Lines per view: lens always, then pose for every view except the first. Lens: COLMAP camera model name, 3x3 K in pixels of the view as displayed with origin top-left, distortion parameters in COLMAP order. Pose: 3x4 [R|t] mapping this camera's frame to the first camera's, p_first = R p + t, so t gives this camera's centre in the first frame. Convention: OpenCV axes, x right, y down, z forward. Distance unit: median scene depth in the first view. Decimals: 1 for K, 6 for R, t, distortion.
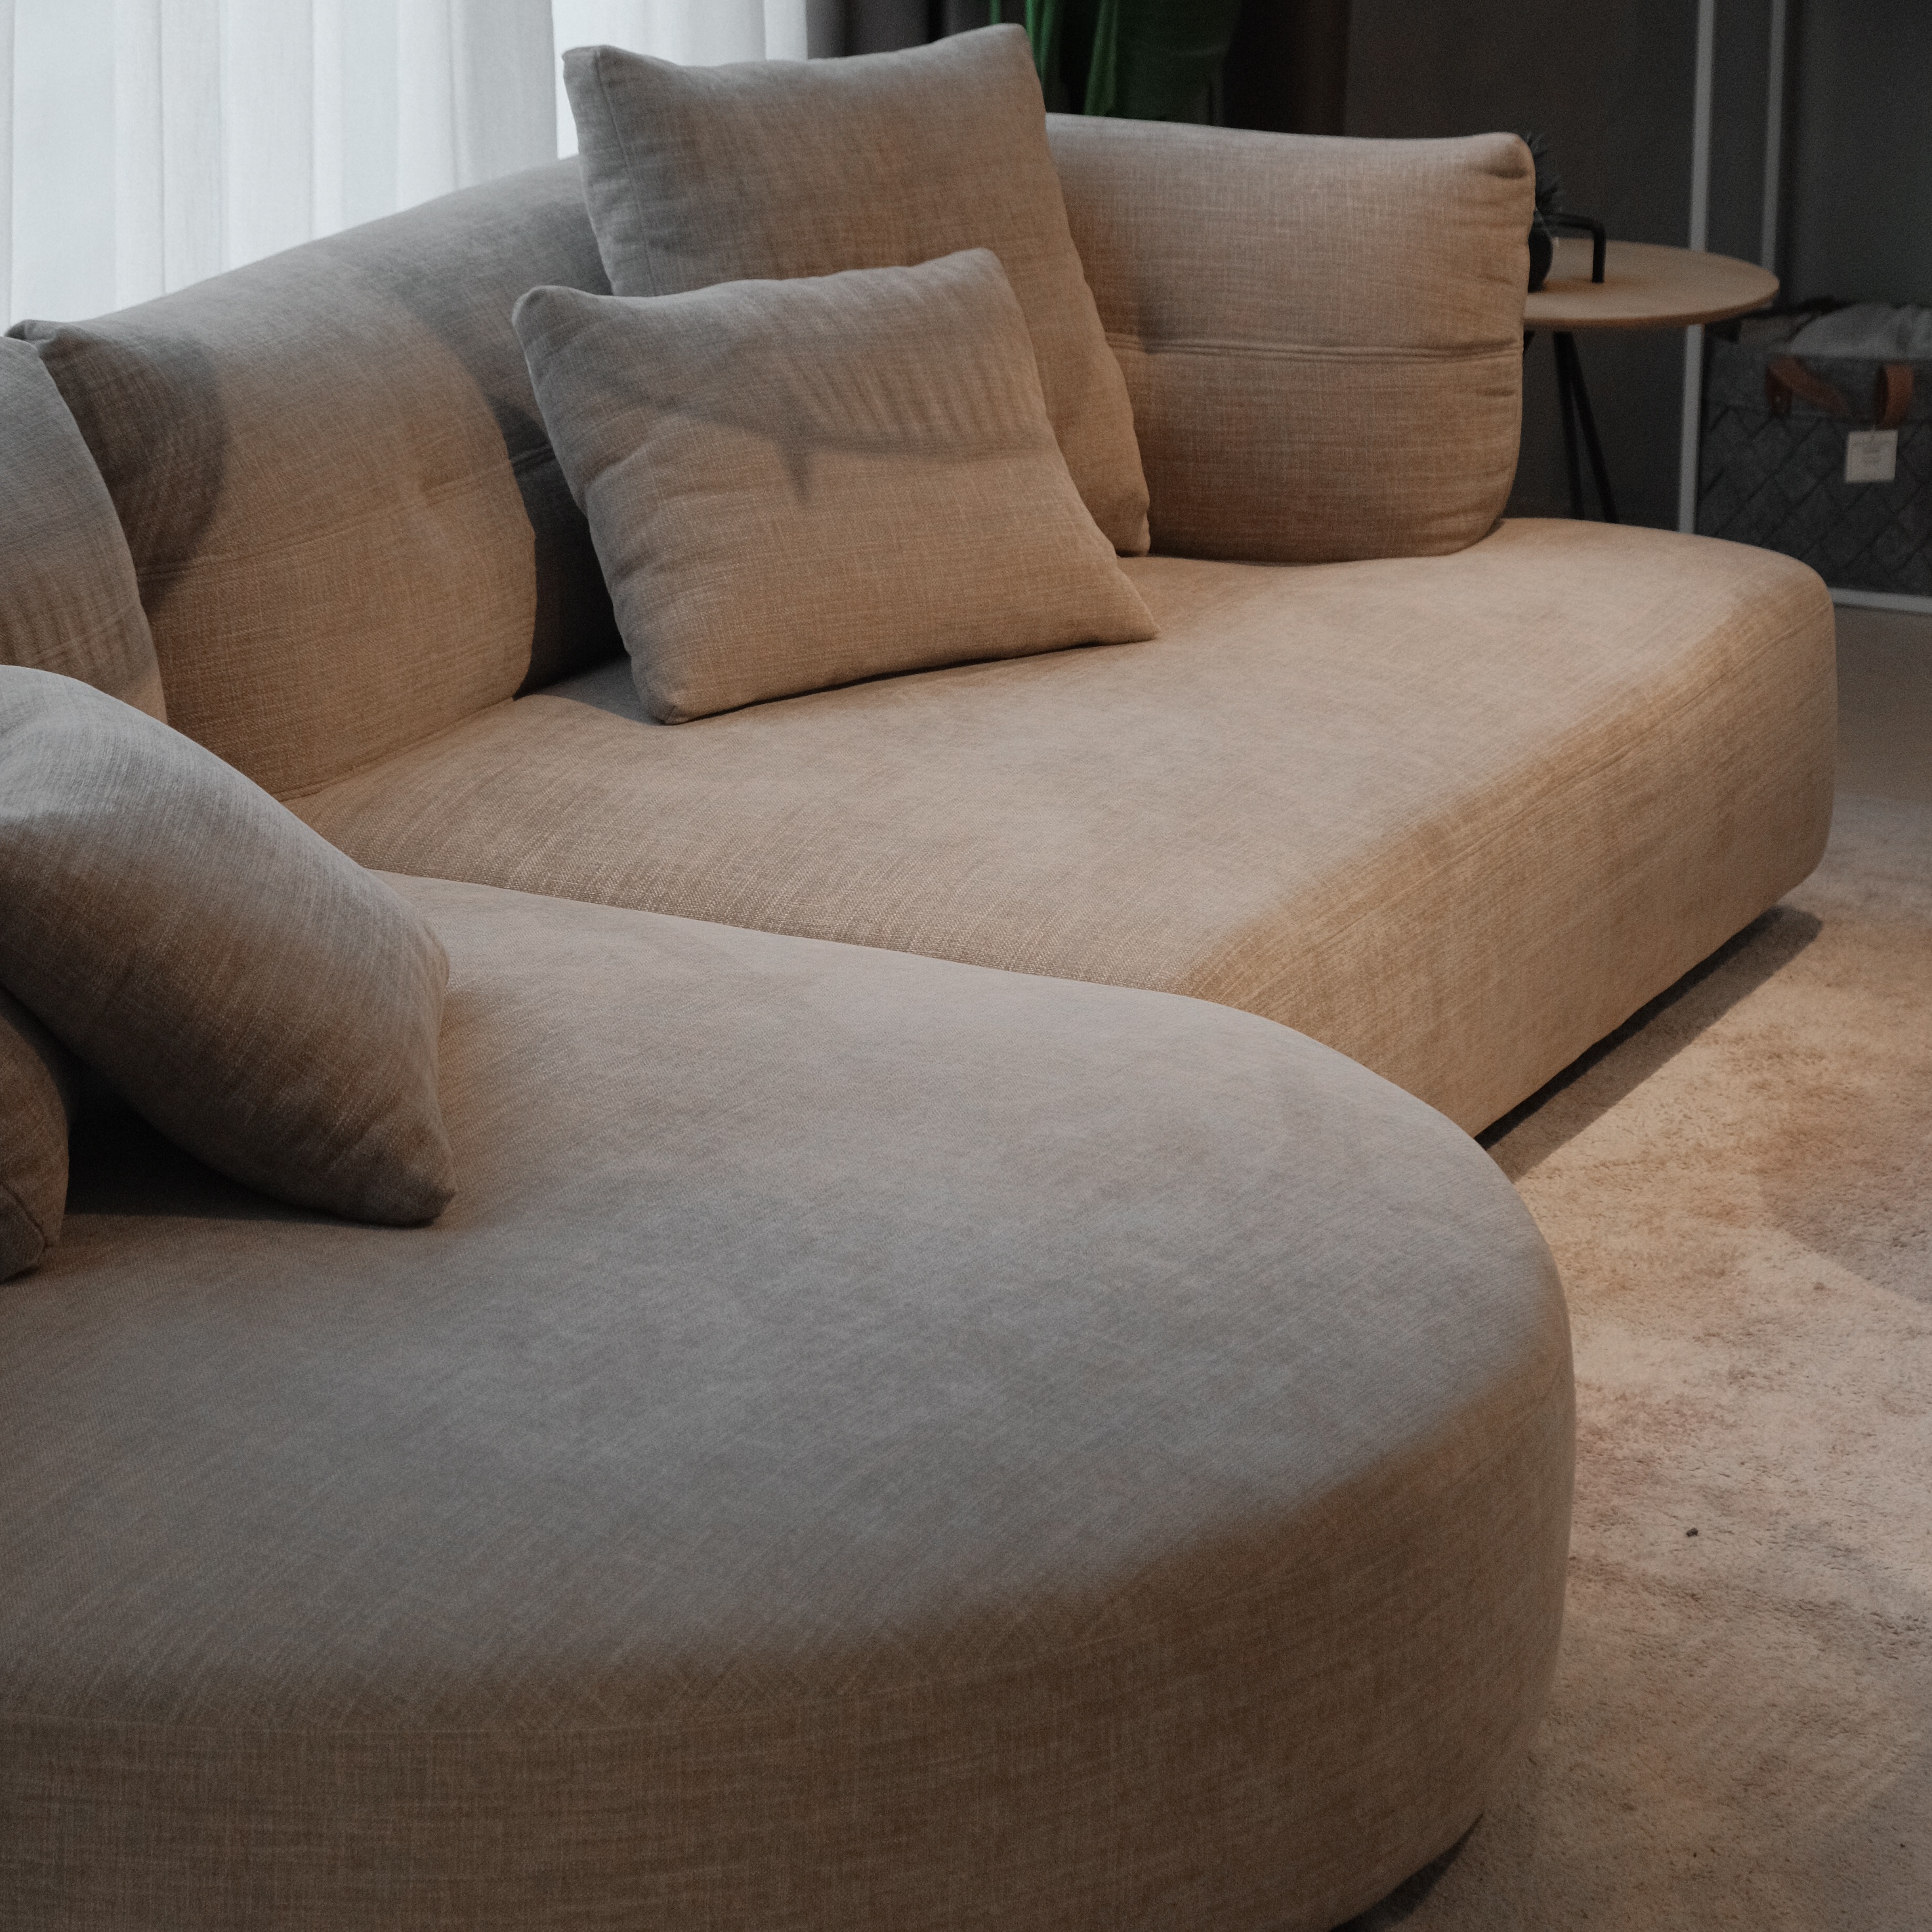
lens RADIAL K [[7344.5, 0, 1110.1], [0, 7344.5, 788.0], [0, 0, 1]] dist [0.147517, 0.000000]
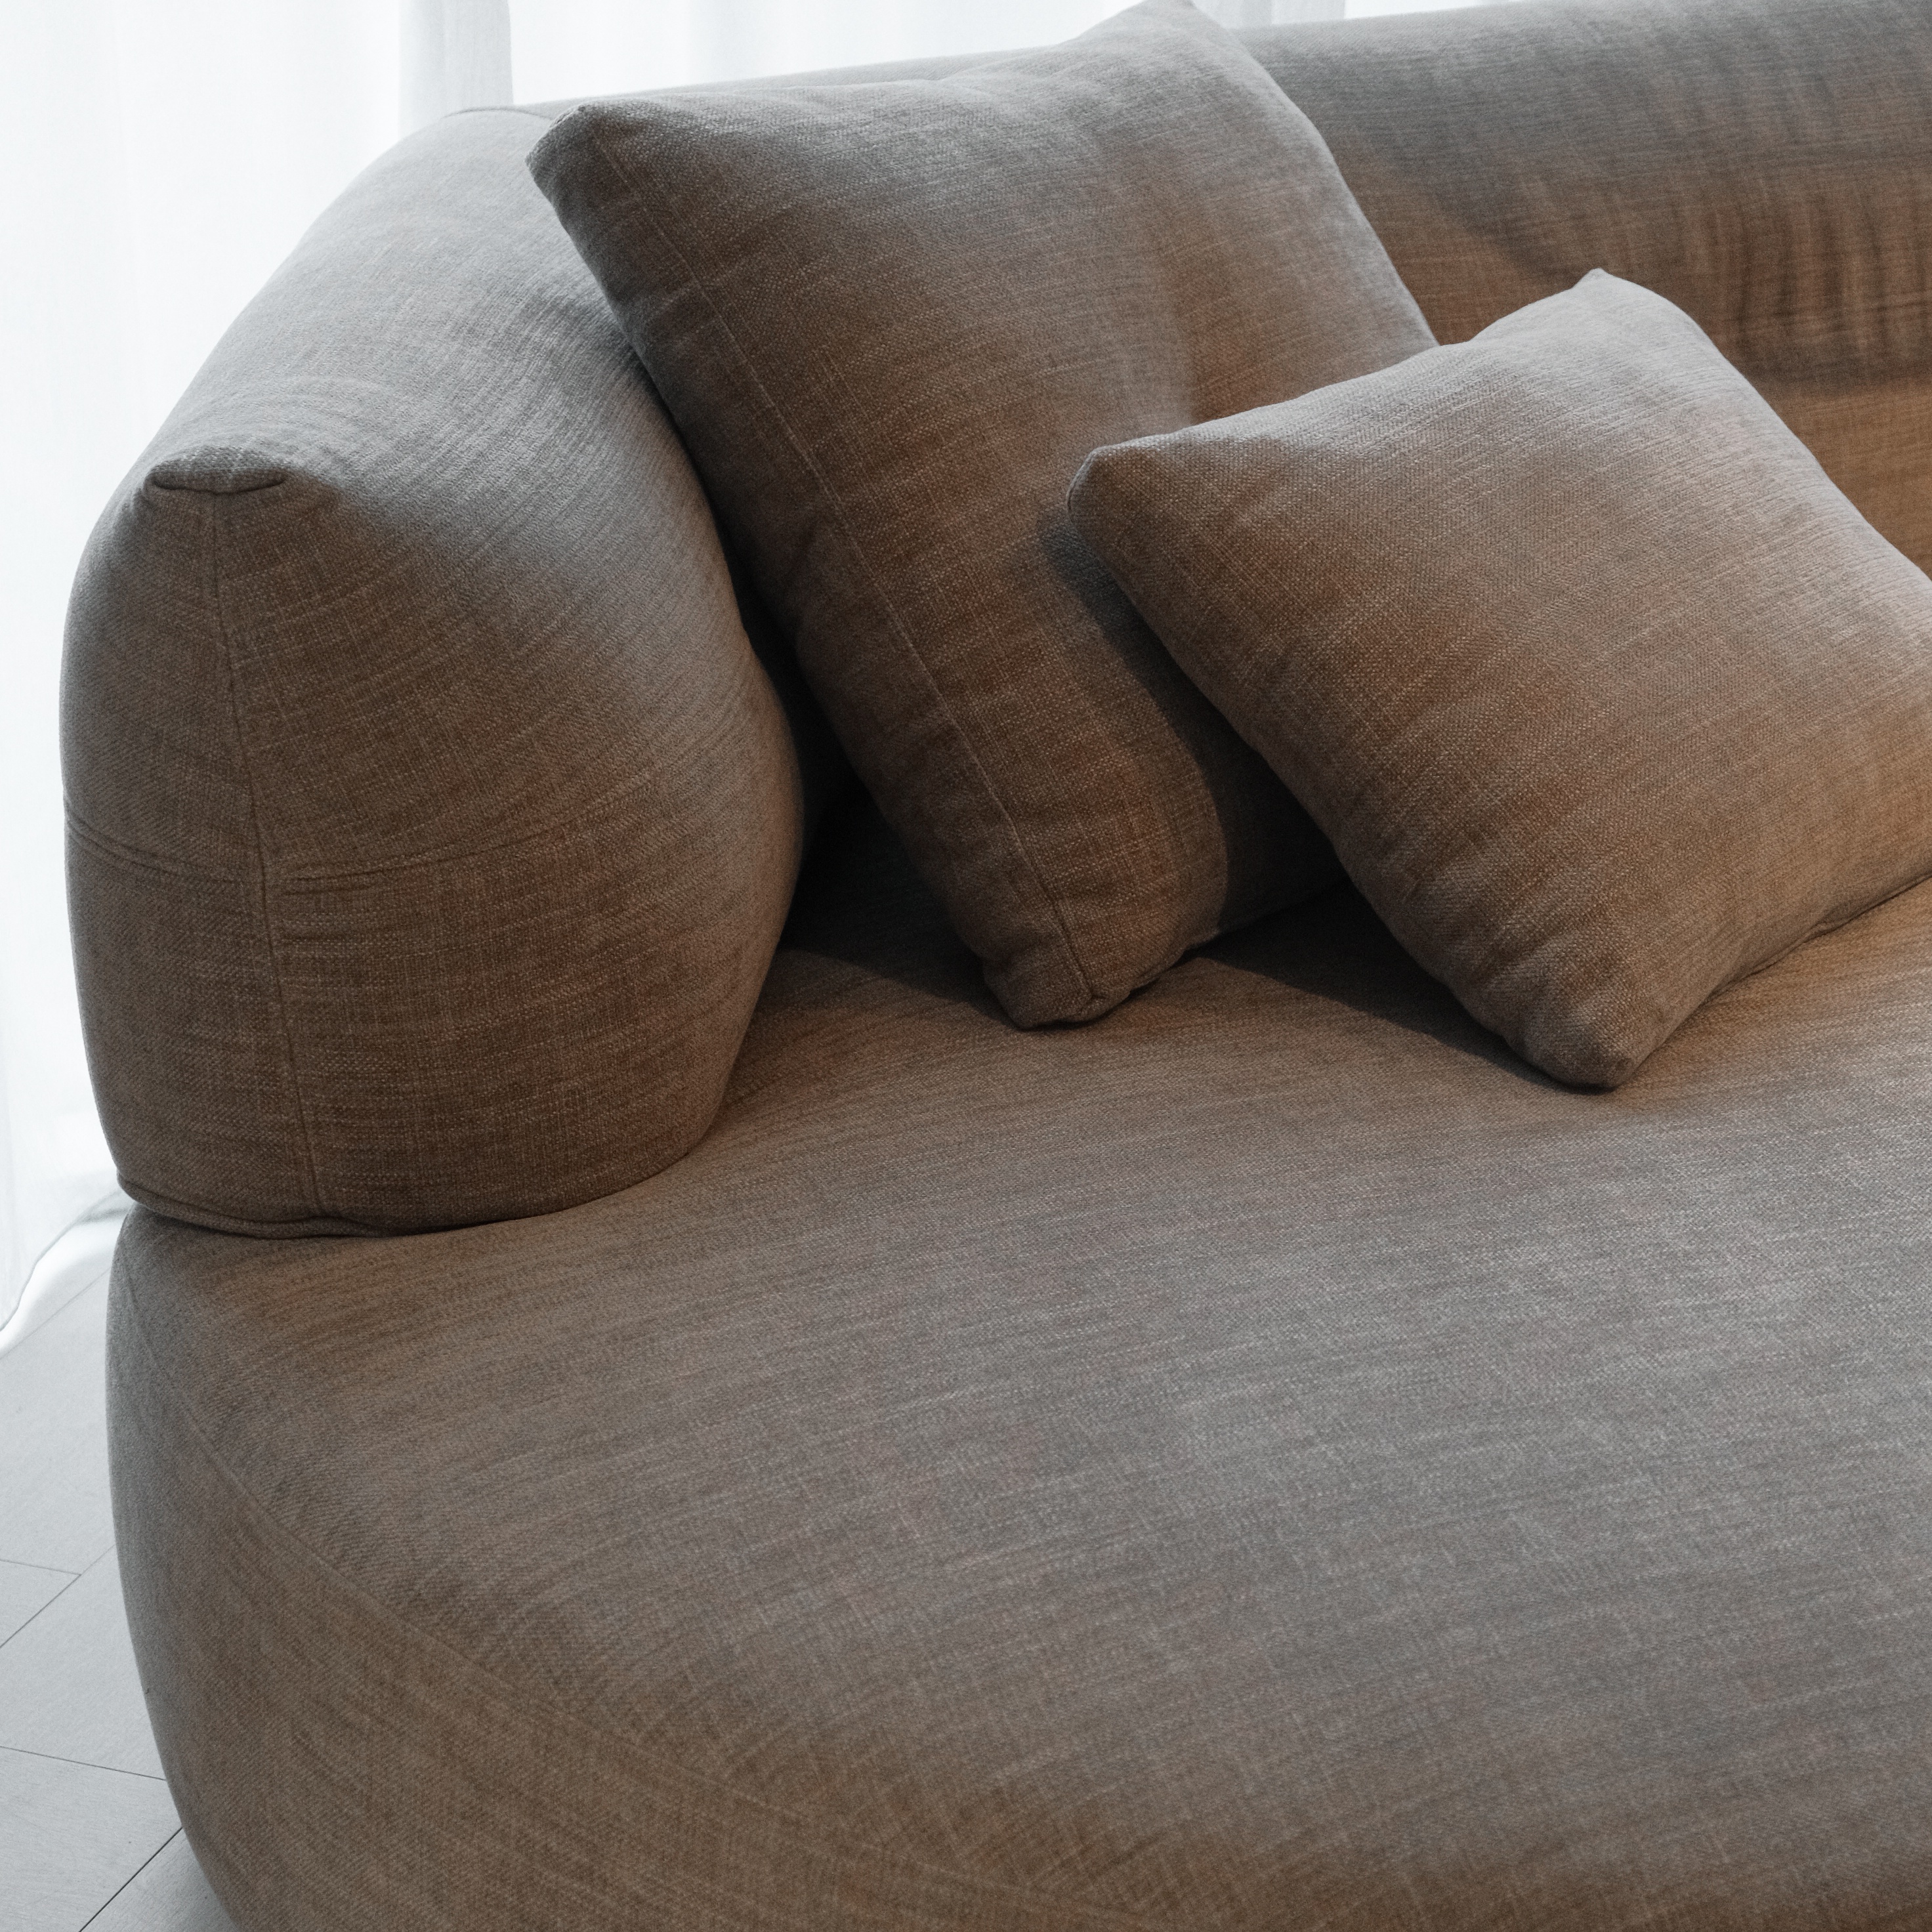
lens RADIAL K [[5210.8, 0, 932.3], [0, 5210.8, 1222.5], [0, 0, 1]] dist [0.076116, 0.000000]
pose [[0.729350, 0.256410, -0.634274, 0.163289], [-0.164999, 0.965669, 0.200646, -0.017836], [0.663946, -0.041686, 0.746618, 0.494448]]
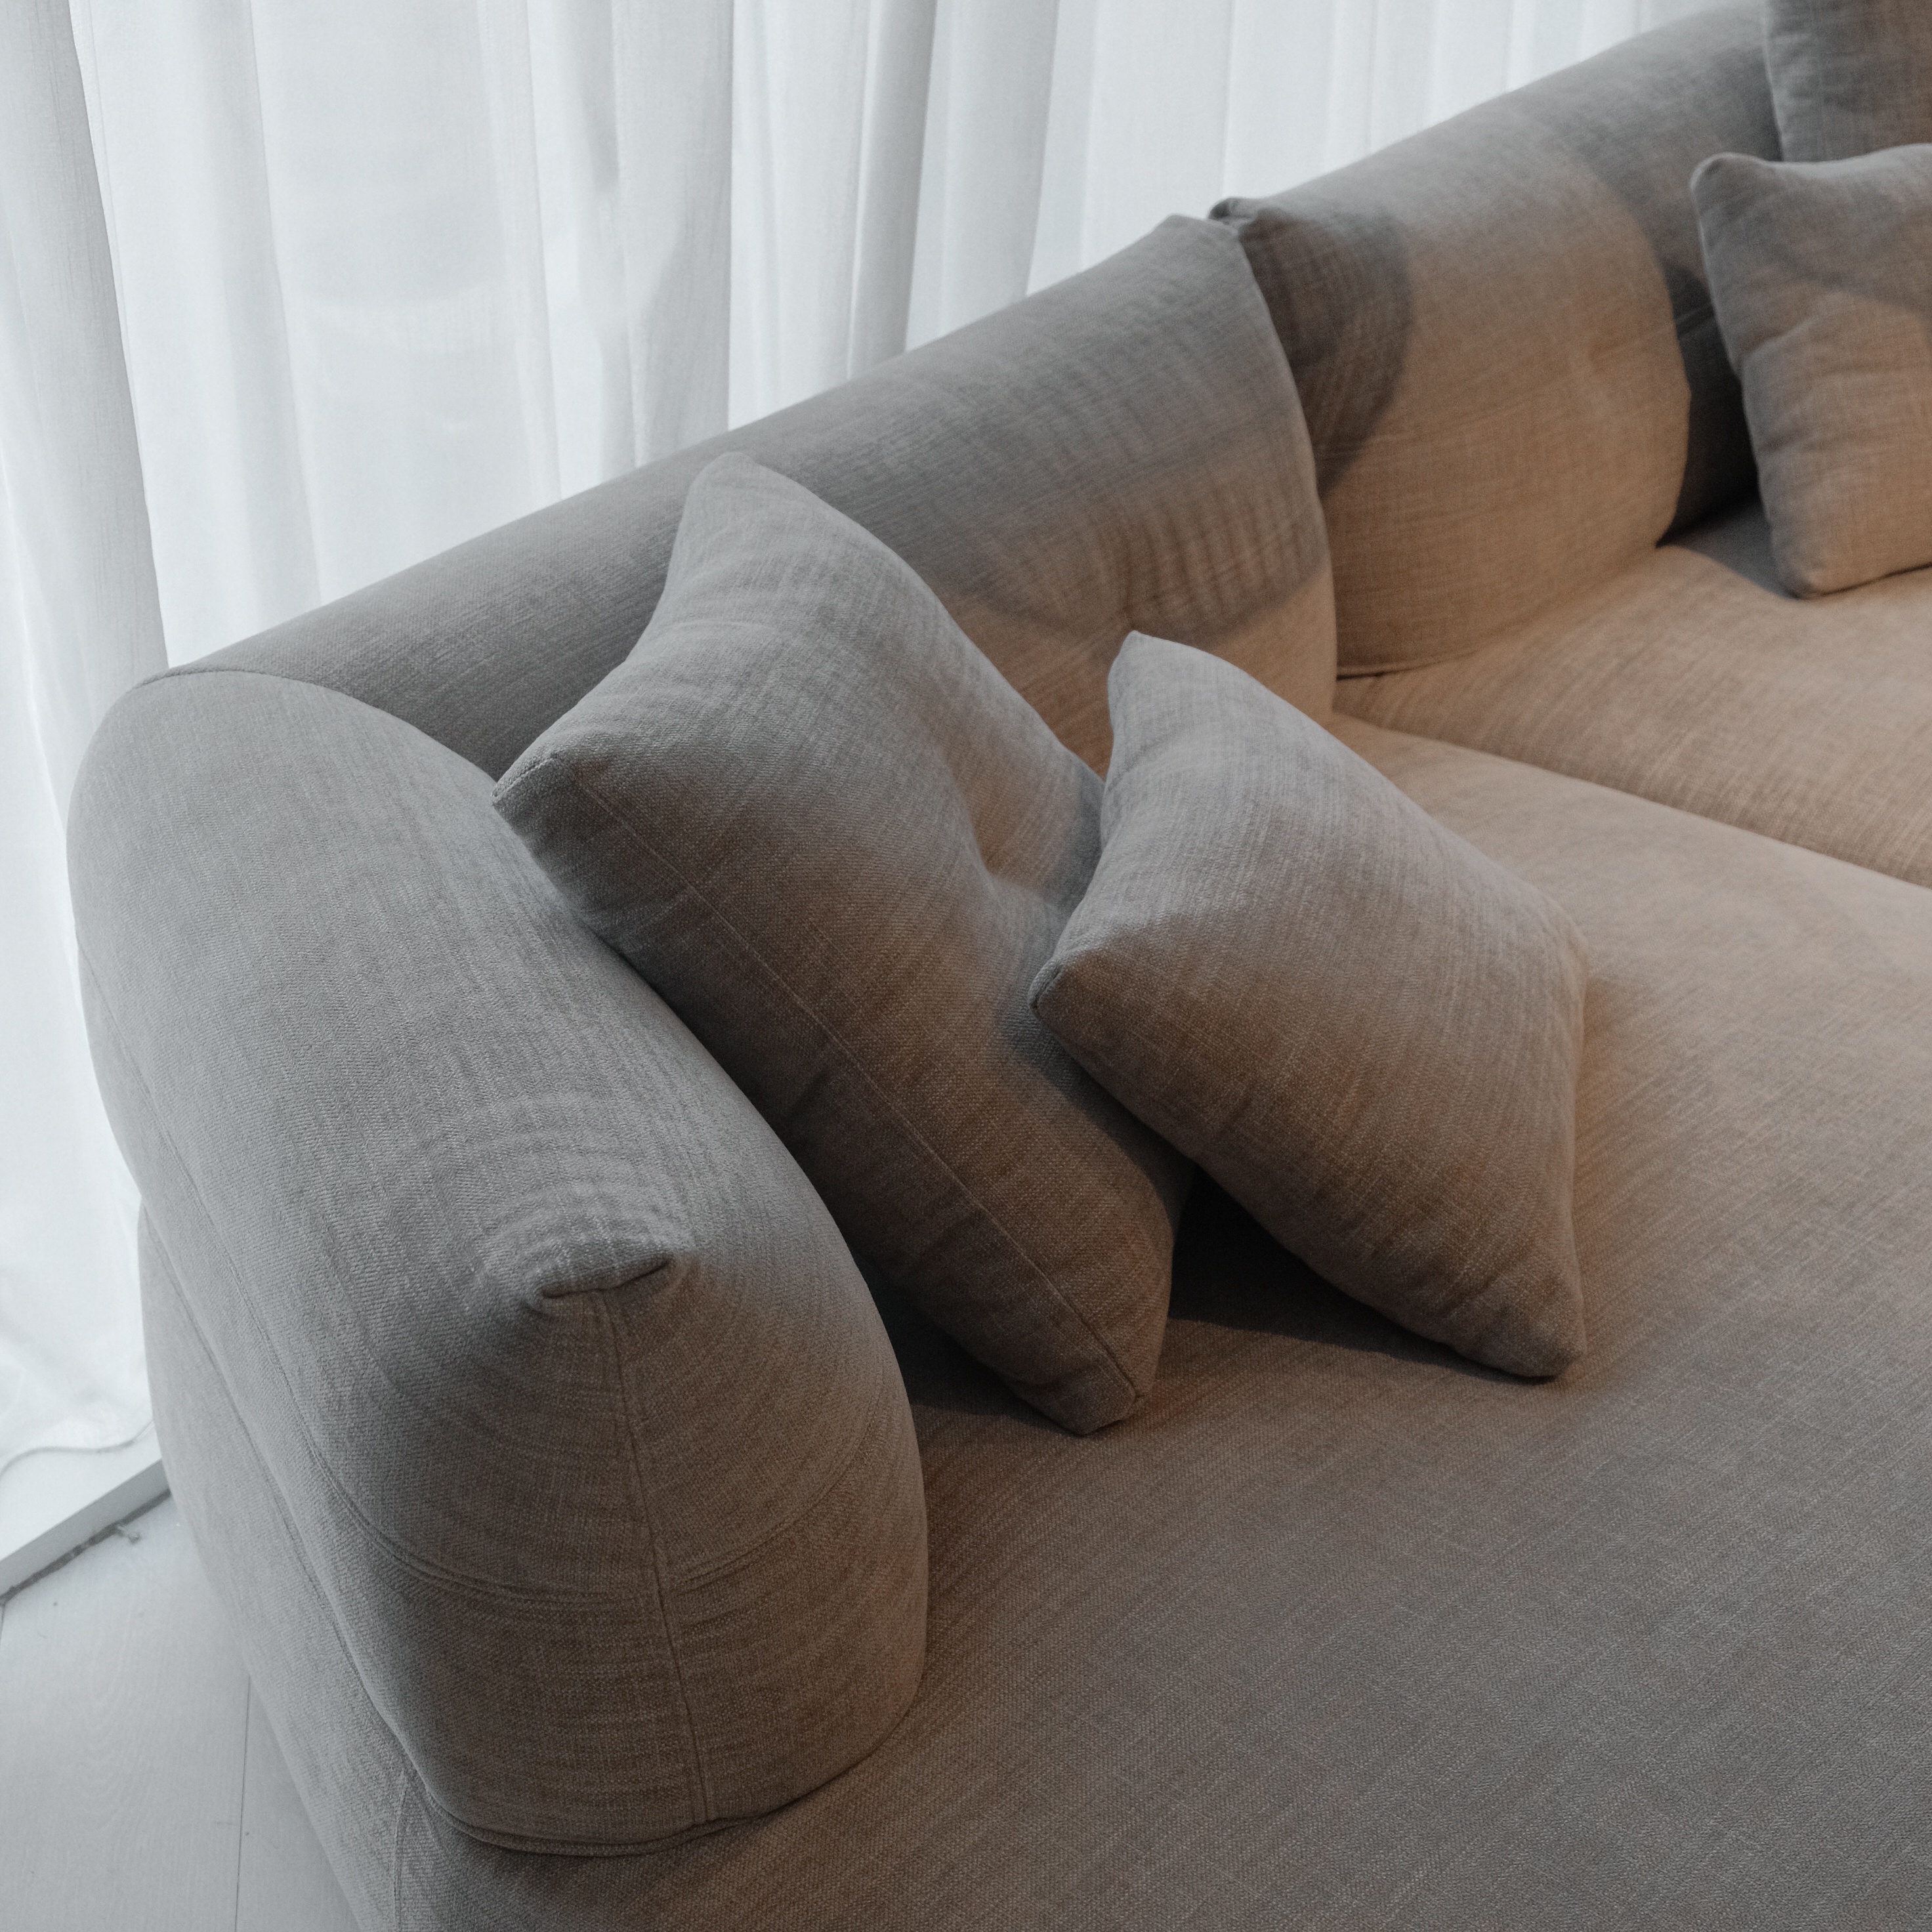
lens RADIAL K [[3485.2, 0, 927.8], [0, 3485.2, 1303.1], [0, 0, 1]] dist [-0.036952, 0.000000]
pose [[0.967390, 0.113934, -0.226220, -0.061054], [-0.034986, 0.944666, 0.326164, -0.076972], [0.250864, -0.307613, 0.917846, 0.504207]]
